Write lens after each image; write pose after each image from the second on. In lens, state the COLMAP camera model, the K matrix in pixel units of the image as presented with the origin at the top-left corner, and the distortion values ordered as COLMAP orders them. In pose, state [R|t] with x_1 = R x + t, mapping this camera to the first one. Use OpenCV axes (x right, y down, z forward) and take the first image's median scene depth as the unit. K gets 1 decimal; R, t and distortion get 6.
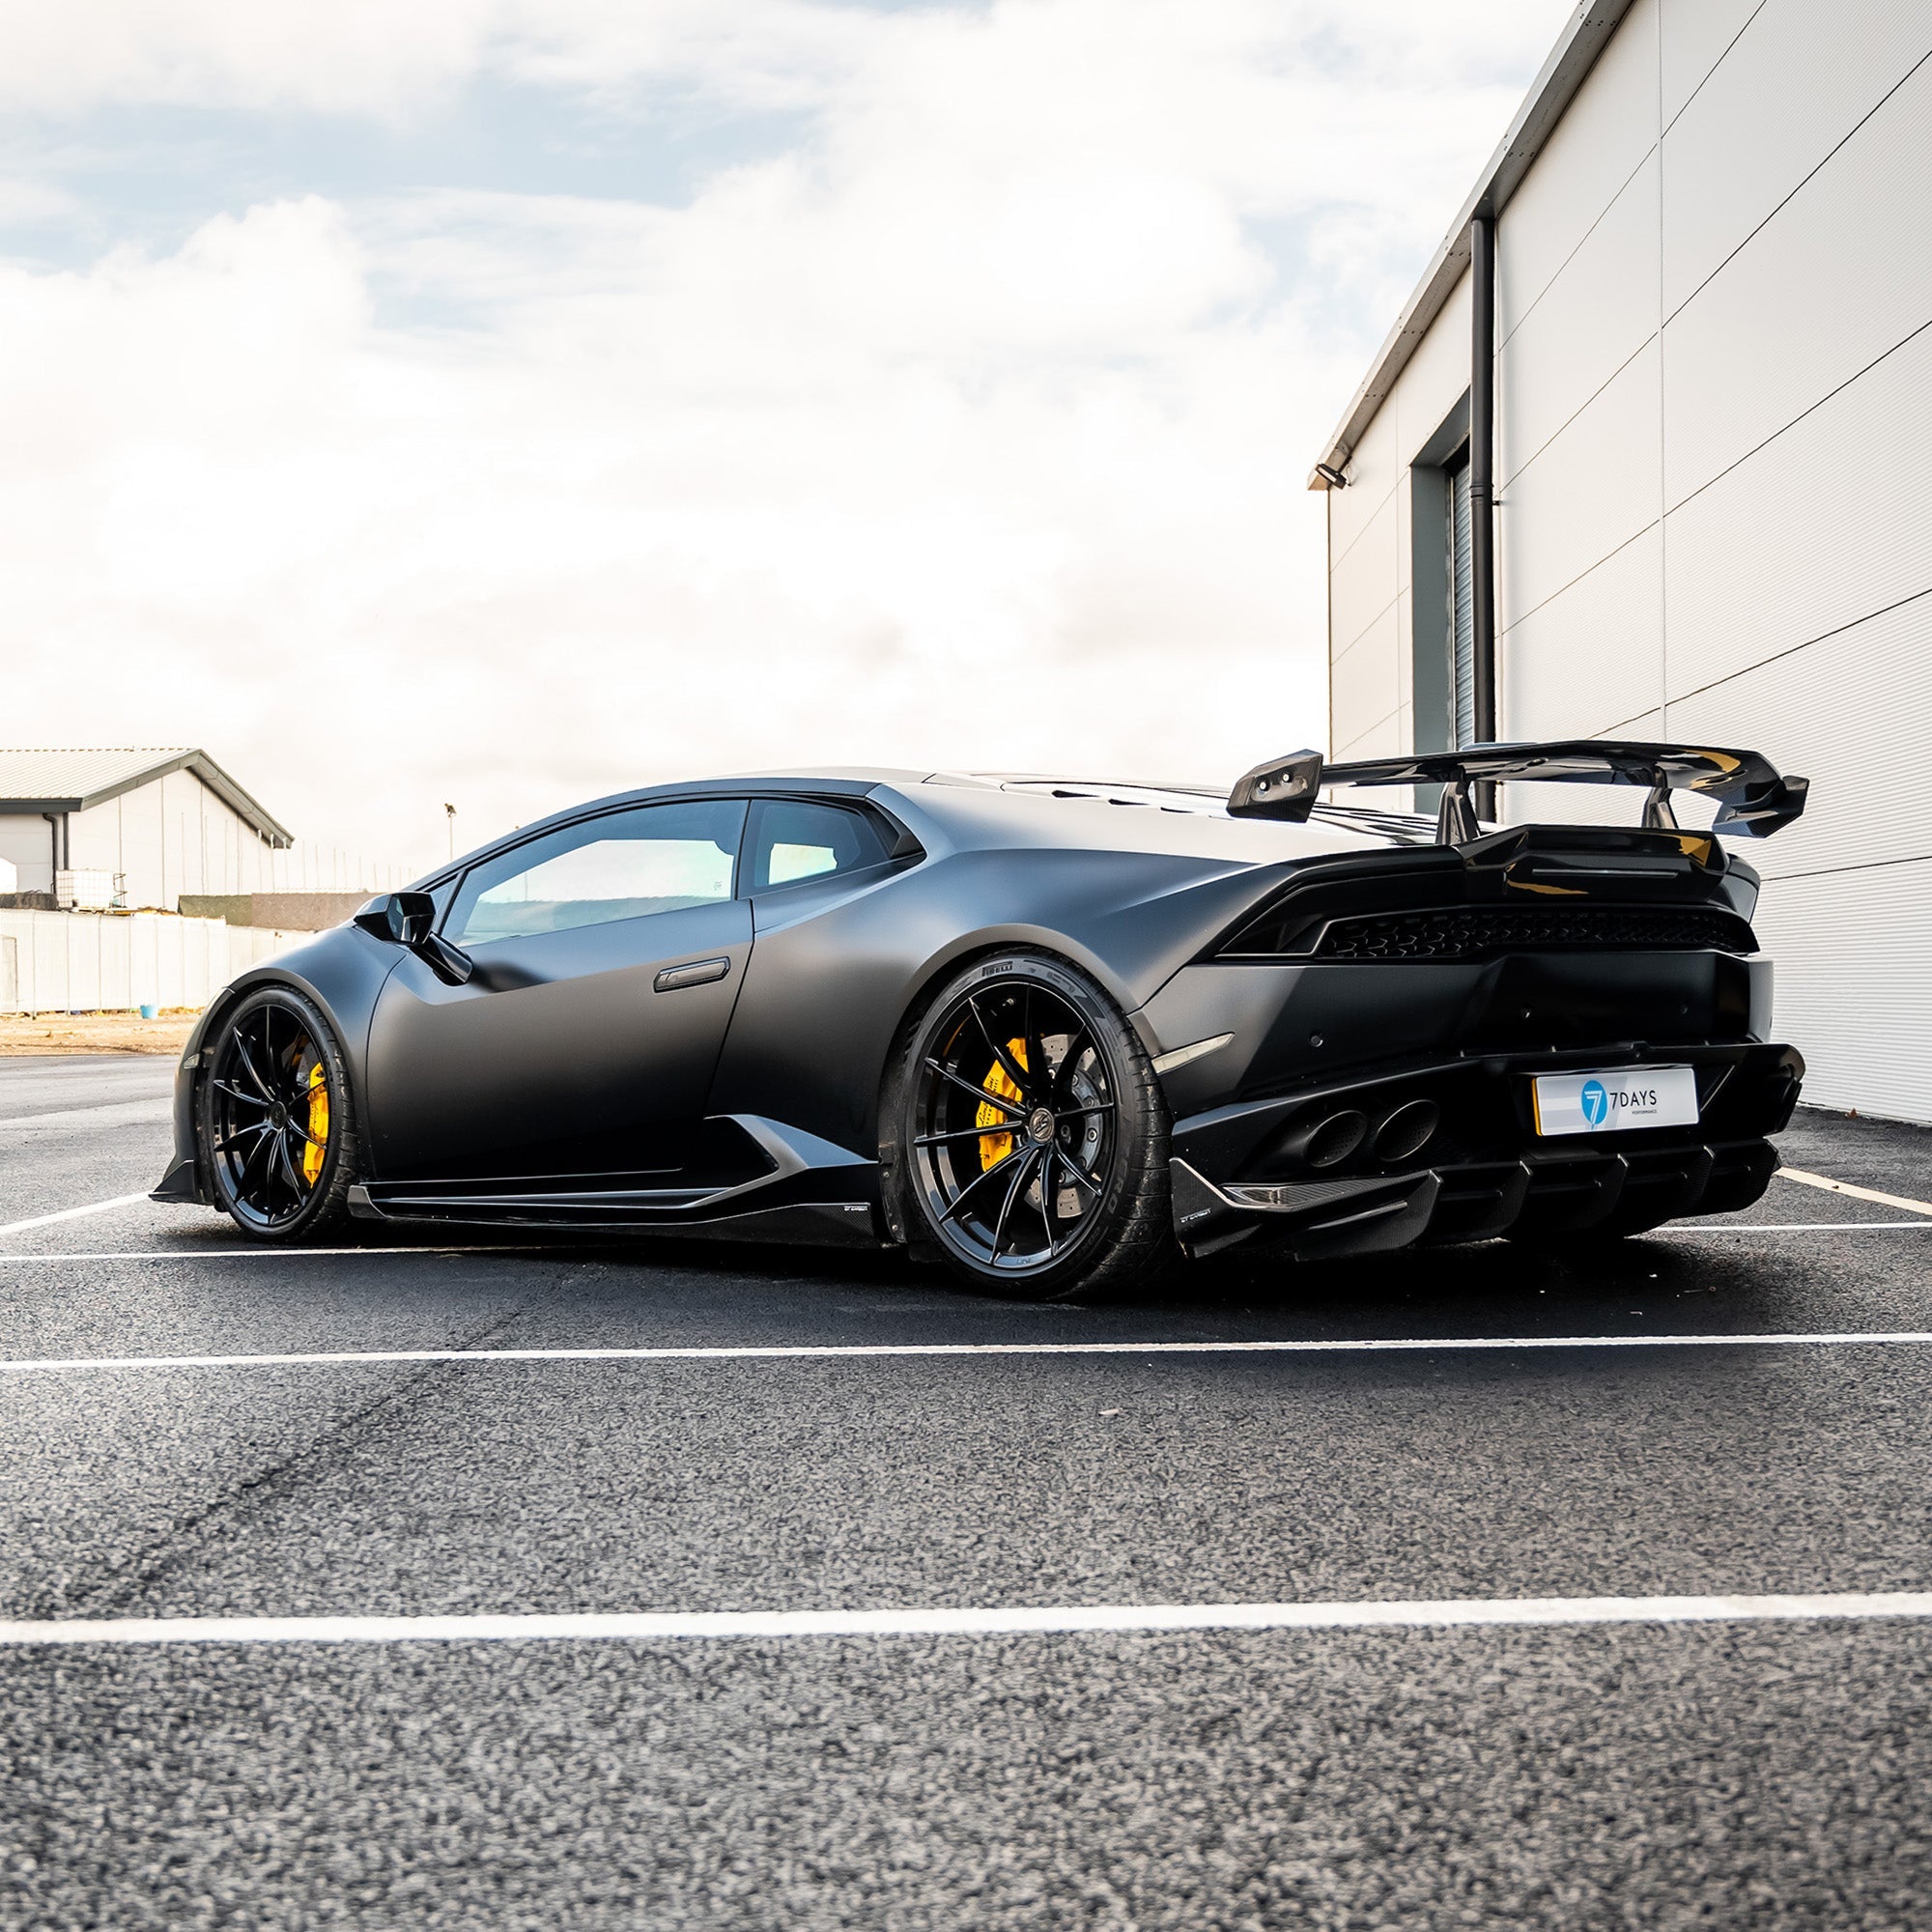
lens RADIAL K [[3273.7, 0, 963.4], [0, 3273.7, 1062.3], [0, 0, 1]] dist [0.008907, 0.201910]
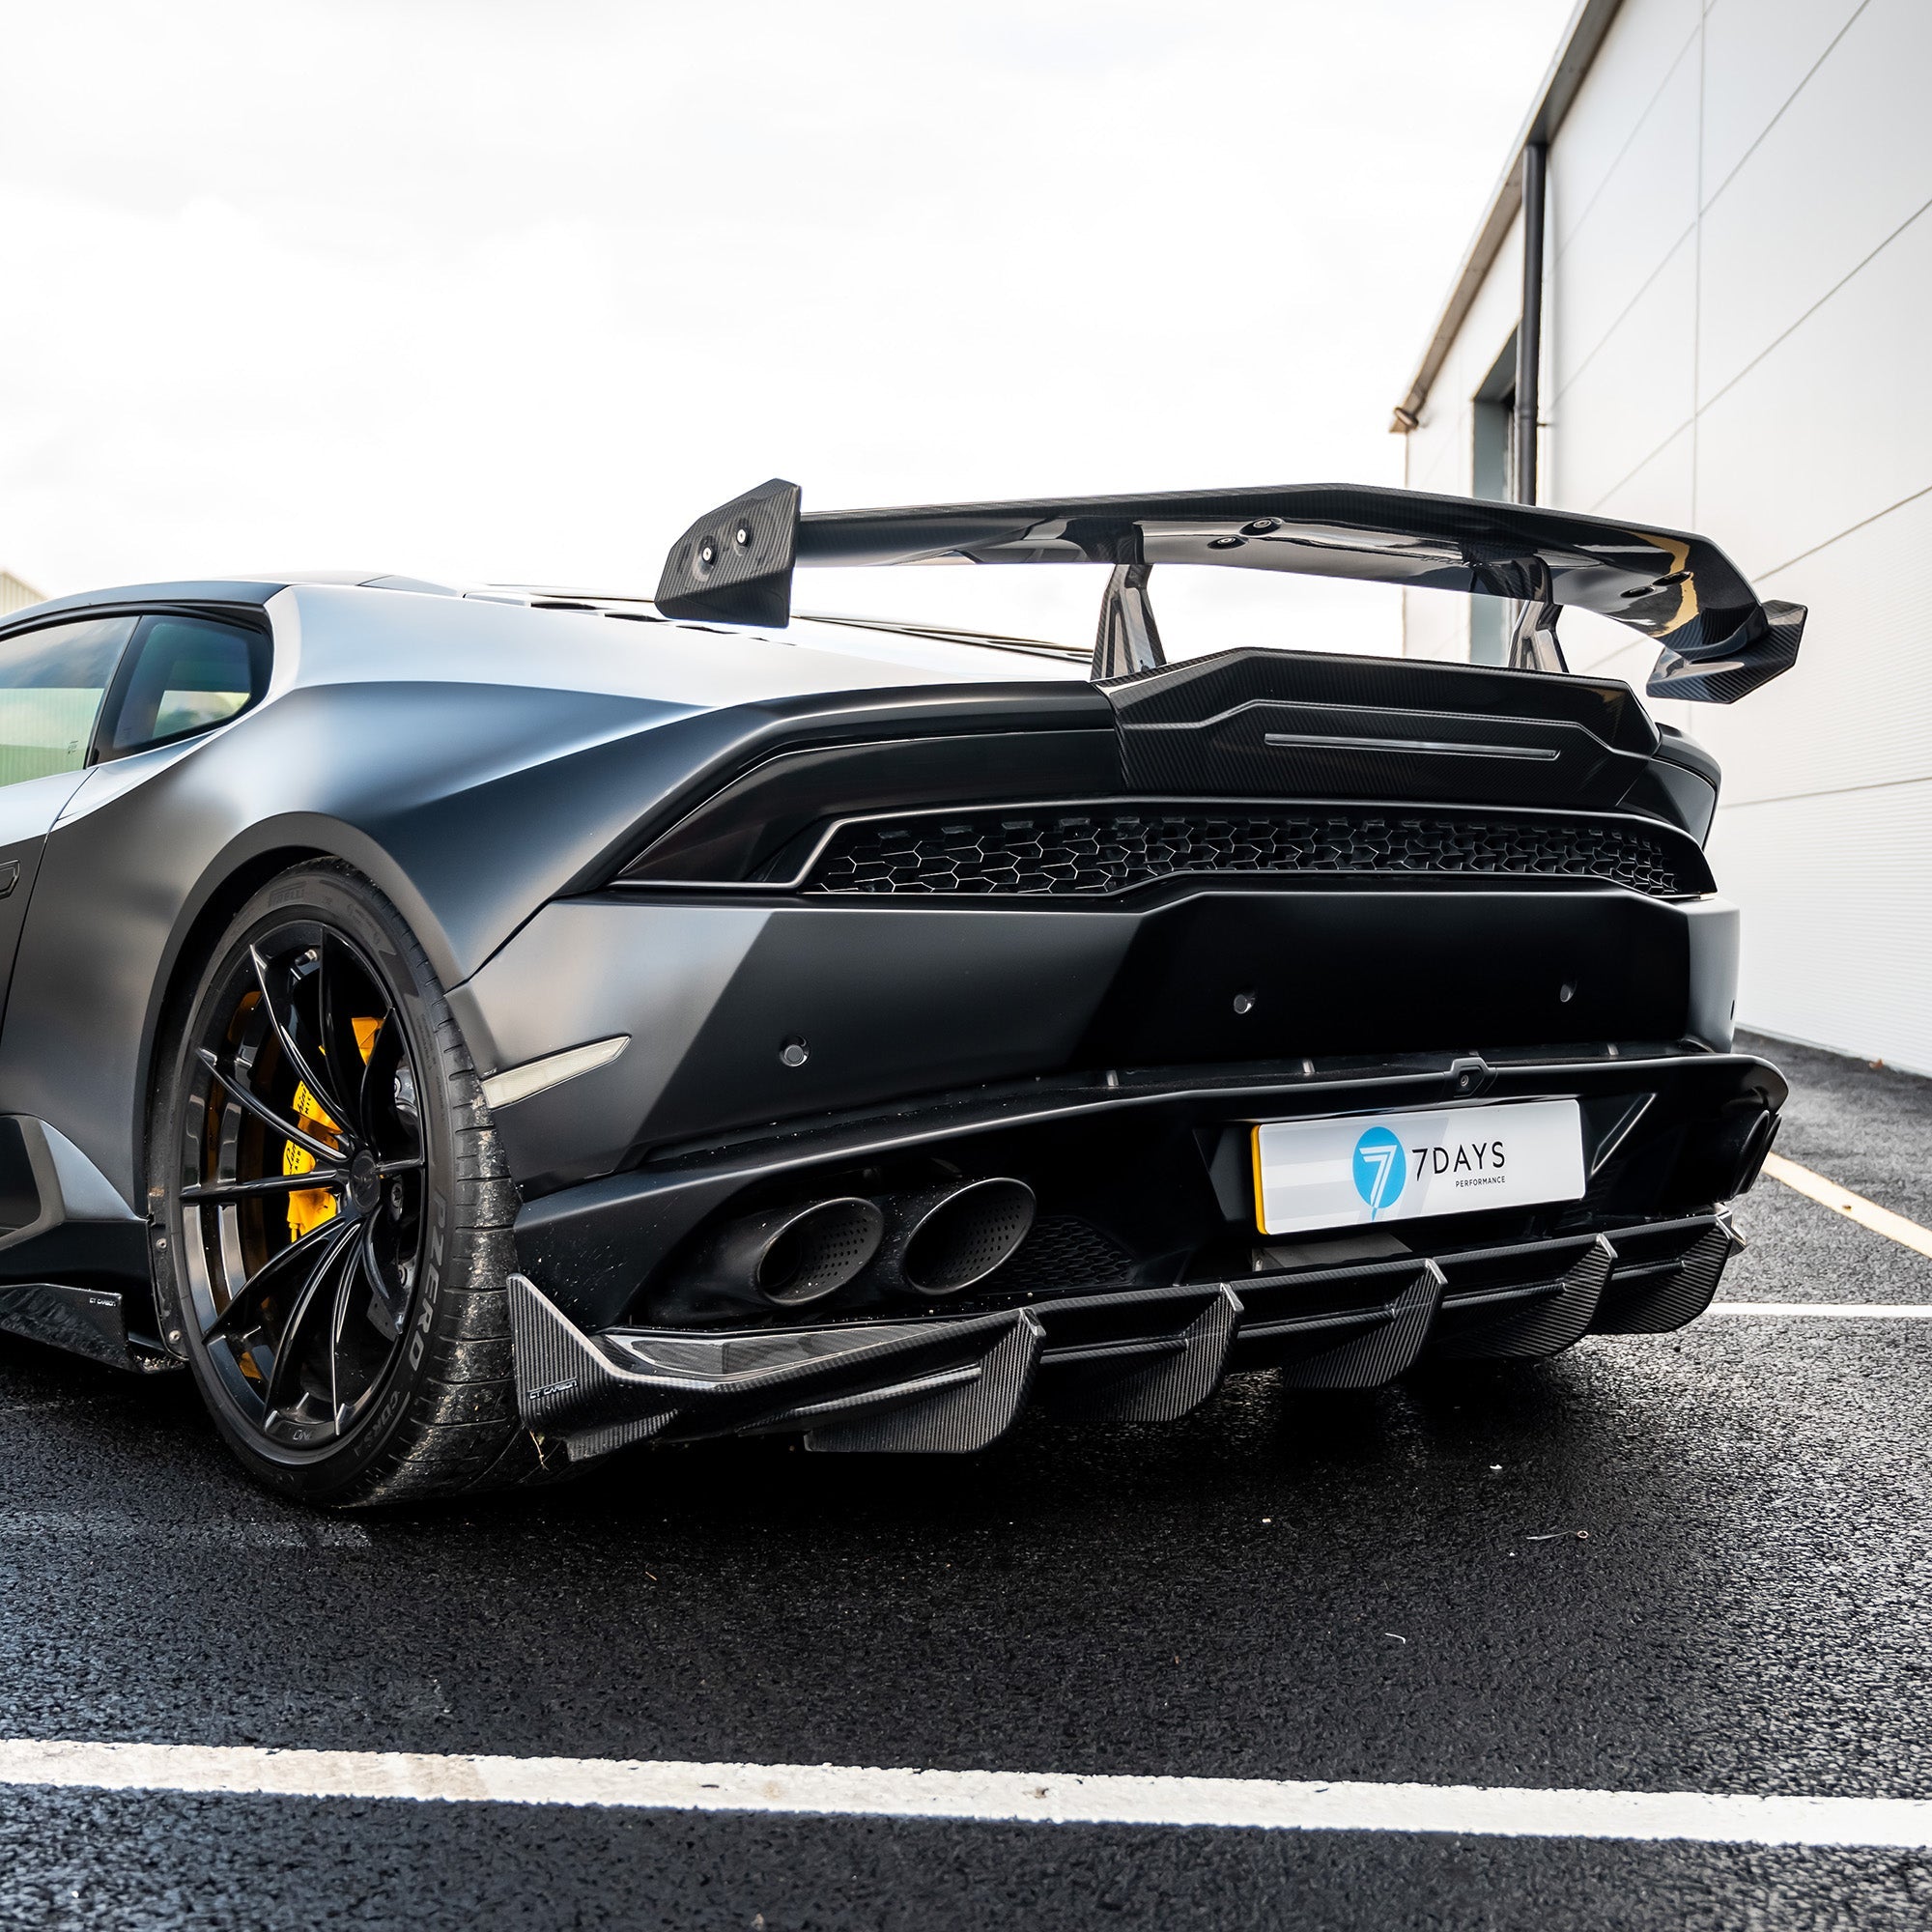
lens RADIAL K [[2687.7, 0, 966.0], [0, 2687.7, 966.0], [0, 0, 1]] dist [0.009109, -0.008045]
pose [[0.997544, 0.026387, -0.064888, 0.150616], [-0.025778, 0.999616, 0.010212, -0.023742], [0.065132, -0.008514, 0.997840, 0.545154]]
